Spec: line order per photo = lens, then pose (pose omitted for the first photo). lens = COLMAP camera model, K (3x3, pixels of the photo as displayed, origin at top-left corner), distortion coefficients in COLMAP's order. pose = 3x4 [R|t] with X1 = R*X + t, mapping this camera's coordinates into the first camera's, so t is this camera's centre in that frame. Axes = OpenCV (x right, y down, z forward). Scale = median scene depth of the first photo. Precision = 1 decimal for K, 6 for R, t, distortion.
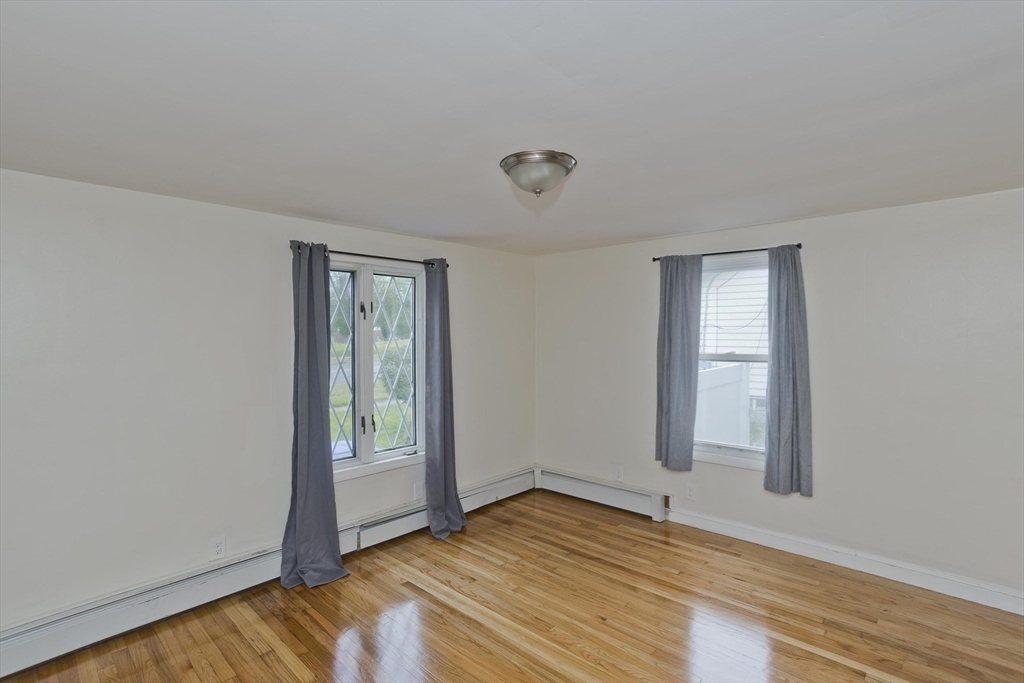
lens RADIAL K [[500.0, 0, 507.5], [0, 500.0, 335.4], [0, 0, 1]] dist [-0.041435, 0.018130]
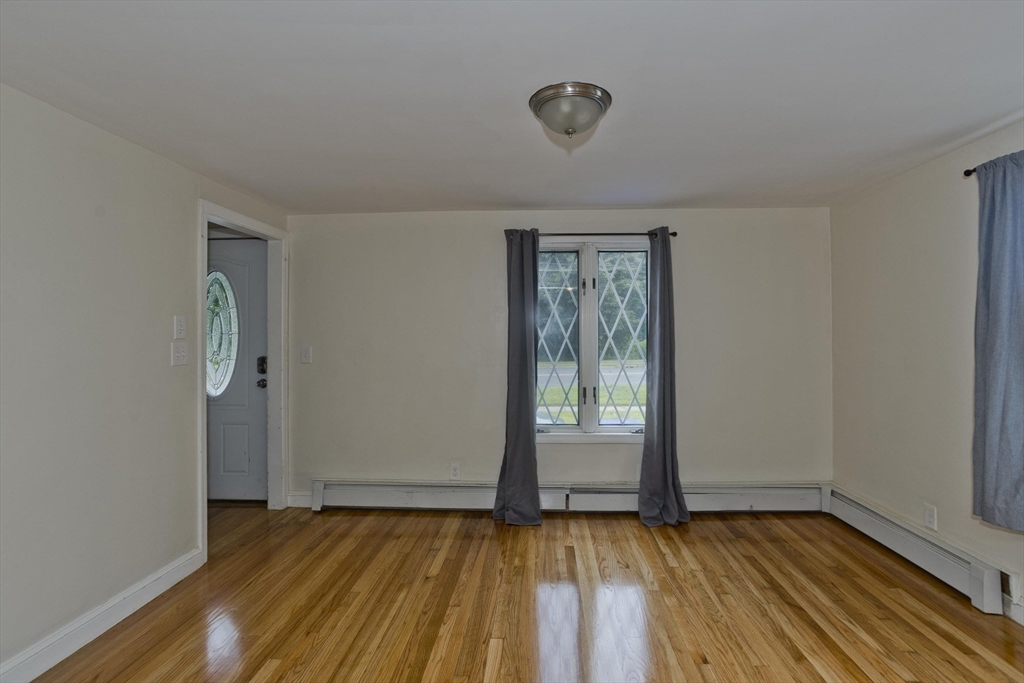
lens RADIAL K [[500.0, 0, 511.6], [0, 500.0, 332.8], [0, 0, 1]] dist [-0.041435, 0.018130]
pose [[0.643540, 0.000151, -0.765413, 0.420166], [-0.006817, 0.999961, -0.005534, 0.053618], [0.765382, 0.008779, 0.643516, 0.202371]]
